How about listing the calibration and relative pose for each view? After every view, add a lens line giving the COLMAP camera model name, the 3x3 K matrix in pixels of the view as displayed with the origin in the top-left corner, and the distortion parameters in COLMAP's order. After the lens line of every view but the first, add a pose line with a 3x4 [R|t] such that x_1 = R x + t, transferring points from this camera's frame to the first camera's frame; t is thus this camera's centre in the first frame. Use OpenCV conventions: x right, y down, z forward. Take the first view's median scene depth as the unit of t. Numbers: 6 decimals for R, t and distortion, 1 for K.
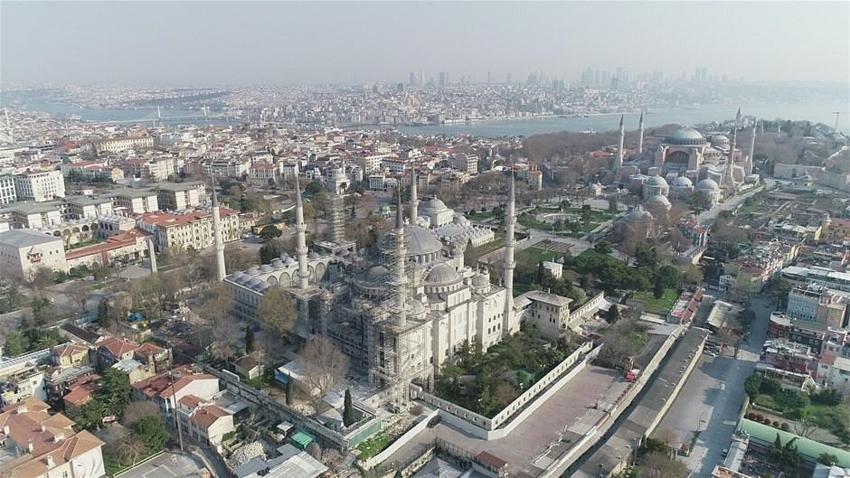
lens RADIAL K [[595.0, 0, 425.0], [0, 595.0, 239.0], [0, 0, 1]] dist [-0.004200, 0.000256]
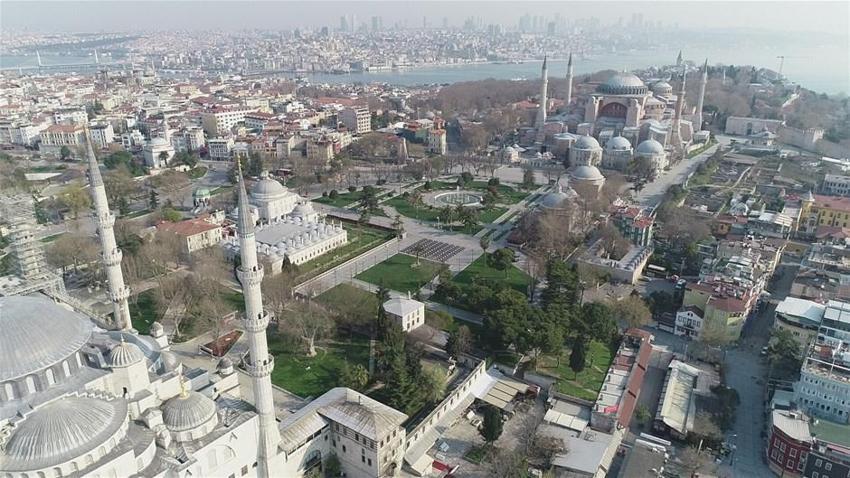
lens RADIAL K [[595.0, 0, 425.0], [0, 595.0, 239.0], [0, 0, 1]] dist [-0.004200, 0.000256]
pose [[0.995187, -0.029097, 0.093580, 0.099628], [0.021278, 0.996281, 0.083492, -0.039893], [-0.095661, -0.081099, 0.992105, 0.231782]]
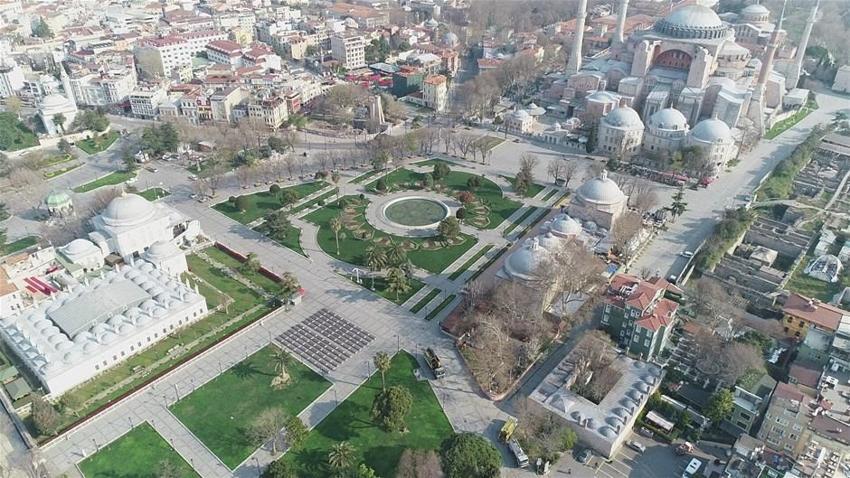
lens RADIAL K [[595.0, 0, 425.0], [0, 595.0, 239.0], [0, 0, 1]] dist [-0.004200, 0.000256]
pose [[0.999639, 0.020079, -0.017835, 0.205803], [-0.014603, 0.963729, 0.266483, -0.126289], [0.022539, -0.266127, 0.963674, 0.406745]]
